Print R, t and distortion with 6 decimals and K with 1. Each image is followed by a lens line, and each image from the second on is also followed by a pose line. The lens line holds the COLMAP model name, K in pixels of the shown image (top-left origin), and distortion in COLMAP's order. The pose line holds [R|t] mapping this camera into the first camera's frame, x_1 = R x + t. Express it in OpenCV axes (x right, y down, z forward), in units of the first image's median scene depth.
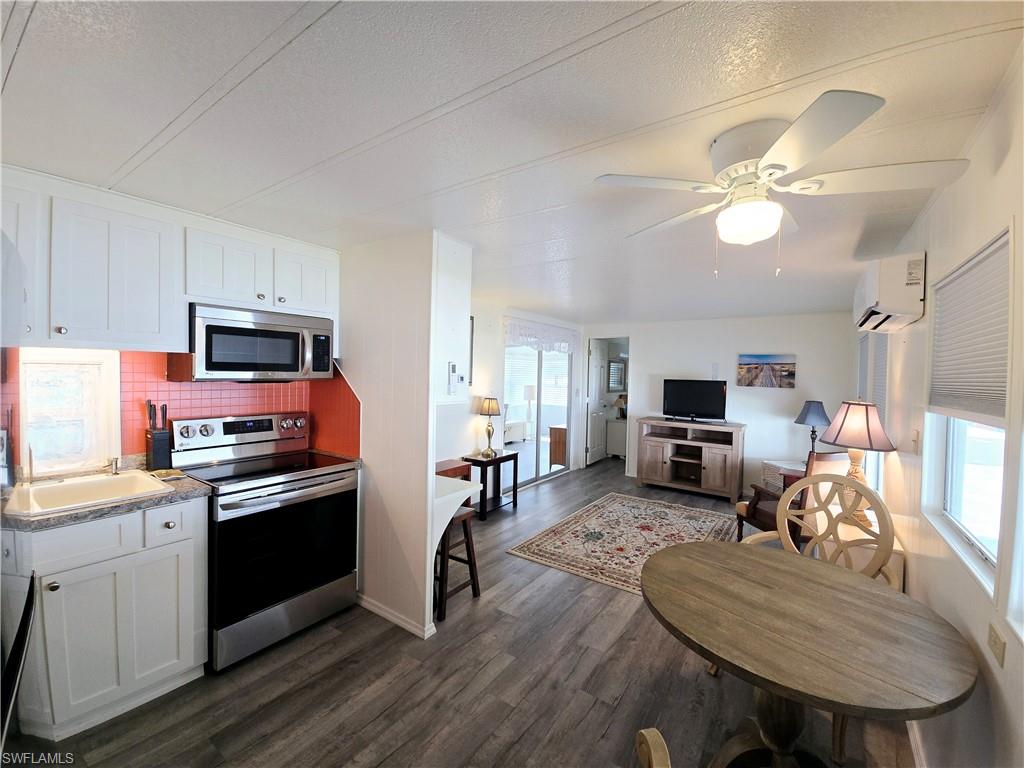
lens RADIAL K [[418.5, 0, 522.1], [0, 418.5, 381.4], [0, 0, 1]] dist [0.002513, 0.000413]
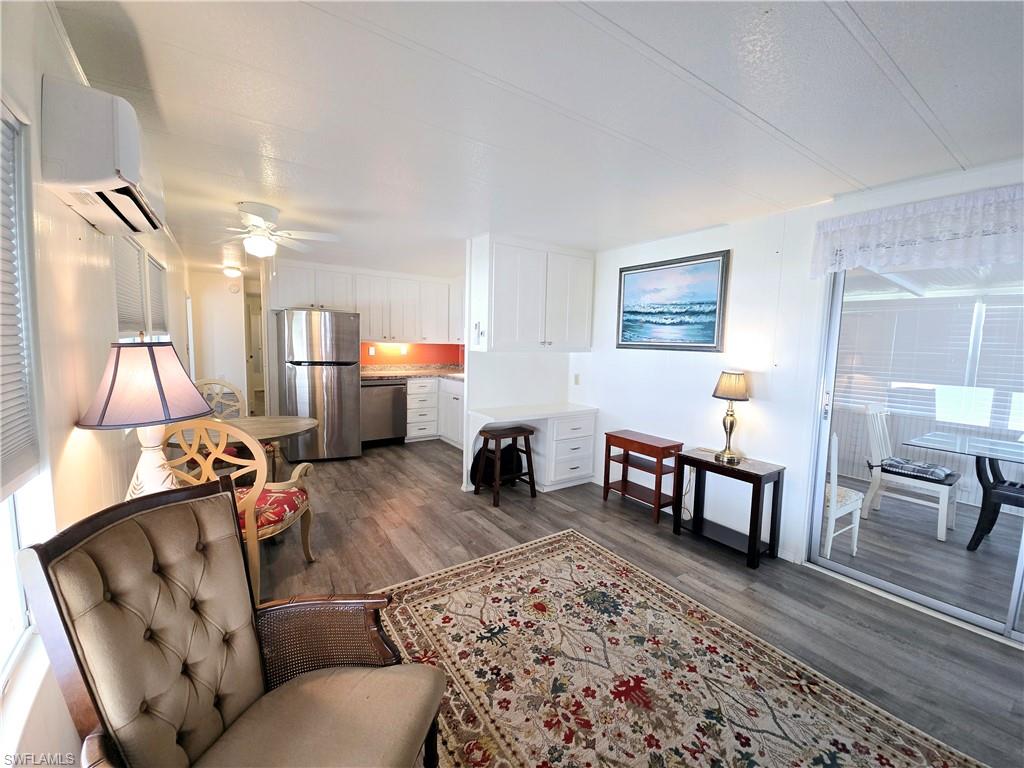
lens RADIAL K [[418.5, 0, 522.1], [0, 418.5, 381.4], [0, 0, 1]] dist [0.002513, 0.000413]
pose [[-0.356973, 0.061043, -0.932118, 0.600711], [-0.048207, 0.995329, 0.083645, 0.015225], [0.932870, 0.074794, -0.352363, 0.878234]]
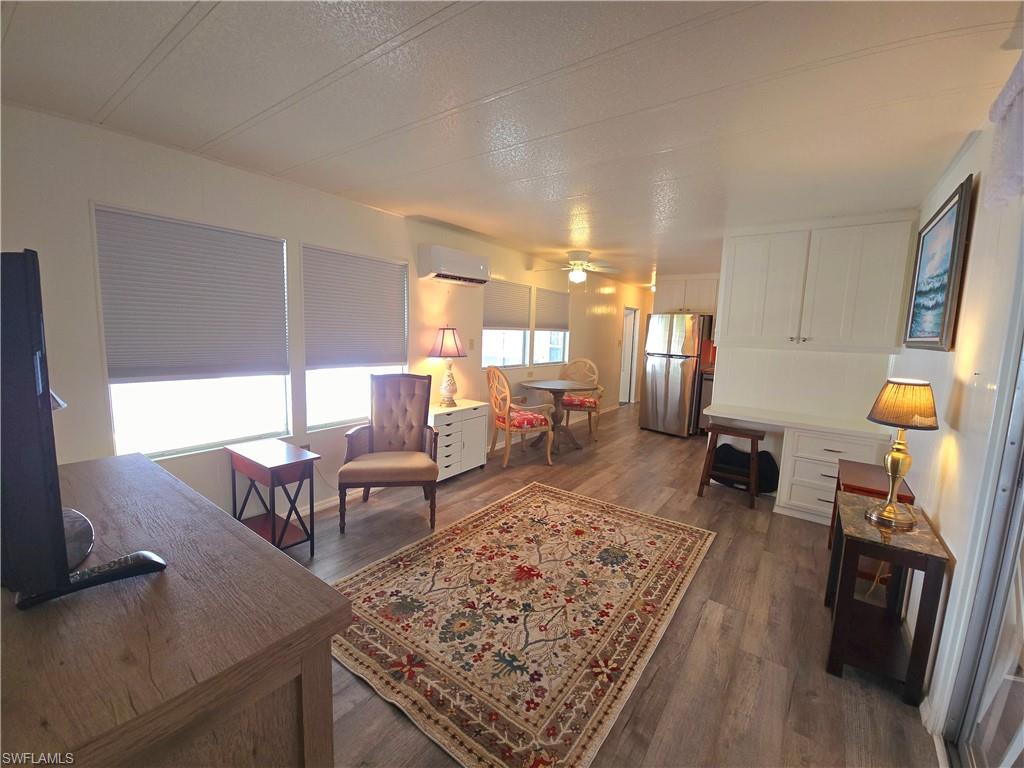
lens RADIAL K [[418.5, 0, 522.1], [0, 418.5, 381.4], [0, 0, 1]] dist [0.002513, 0.000413]
pose [[-0.998130, -0.060807, 0.006206, 0.268286], [-0.059356, 0.988501, 0.139081, 0.006694], [-0.014592, 0.138452, -0.990262, 1.322539]]
